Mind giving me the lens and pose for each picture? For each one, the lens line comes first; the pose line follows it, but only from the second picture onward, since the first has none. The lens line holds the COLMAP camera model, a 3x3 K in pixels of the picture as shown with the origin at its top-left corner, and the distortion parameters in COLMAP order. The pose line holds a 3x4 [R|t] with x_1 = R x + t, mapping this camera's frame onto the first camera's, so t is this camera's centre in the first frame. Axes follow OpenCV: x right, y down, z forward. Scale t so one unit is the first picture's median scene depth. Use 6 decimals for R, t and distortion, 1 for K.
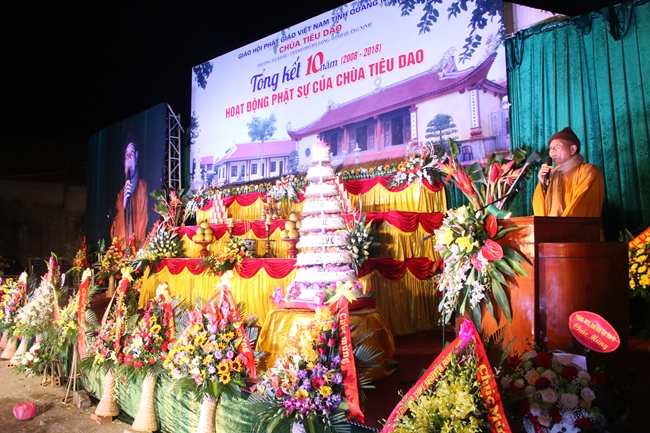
lens RADIAL K [[527.4, 0, 328.2], [0, 527.4, 222.3], [0, 0, 1]] dist [-0.183499, 0.146249]
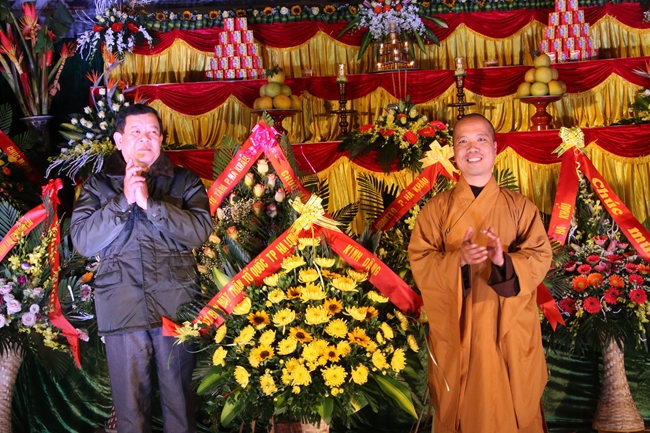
lens RADIAL K [[856.0, 0, 323.2], [0, 856.0, 222.3], [0, 0, 1]] dist [0.077101, 0.000000]
pose [[0.736677, -0.067336, 0.672884, -0.753252], [0.005538, 0.995598, 0.093567, 0.065268], [-0.676222, -0.065202, 0.733806, 0.371259]]
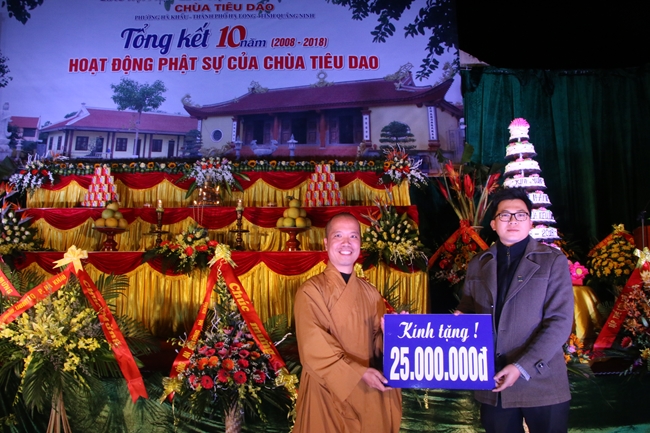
lens RADIAL K [[527.4, 0, 322.5], [0, 527.4, 218.9], [0, 0, 1]] dist [-0.183499, 0.146249]
pose [[0.724784, 0.092280, 0.682768, -0.503975], [-0.040398, 0.994977, -0.091592, 0.074856], [-0.687791, 0.038802, 0.724871, 0.298849]]
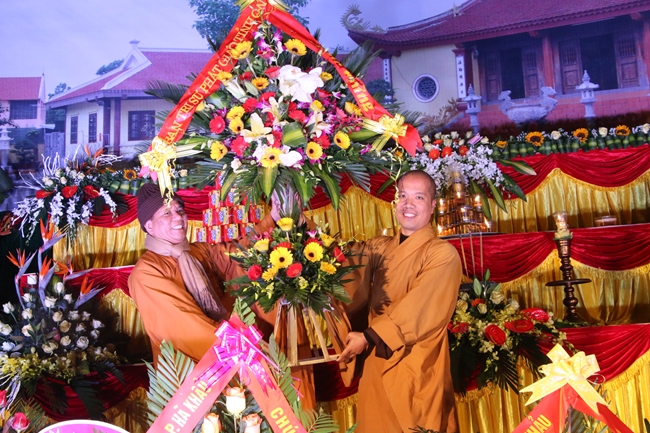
lens RADIAL K [[970.2, 0, 321.5], [0, 970.2, 220.3], [0, 0, 1]] dist [0.111089, 0.000000]
pose [[0.772340, 0.051113, 0.633149, -0.608816], [0.032779, 0.992222, -0.120084, 0.060763], [-0.634363, 0.113500, 0.764658, 0.514732]]
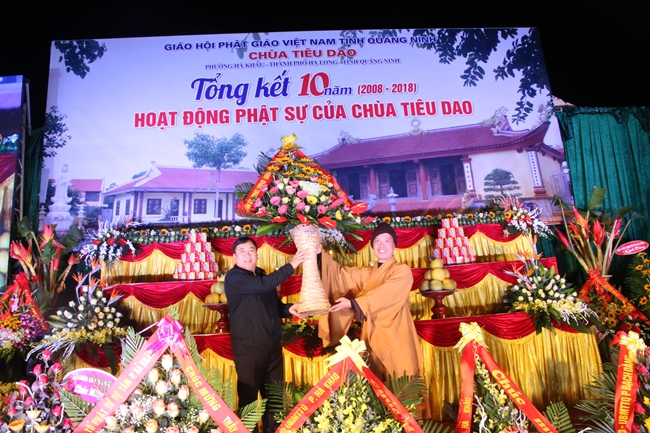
lens RADIAL K [[527.4, 0, 321.1], [0, 527.4, 221.2], [0, 0, 1]] dist [-0.183499, 0.146249]
pose [[0.706549, 0.124028, 0.696711, -0.583862], [0.016771, 0.981310, -0.191701, 0.058184], [-0.707466, 0.147131, 0.691263, 0.495552]]
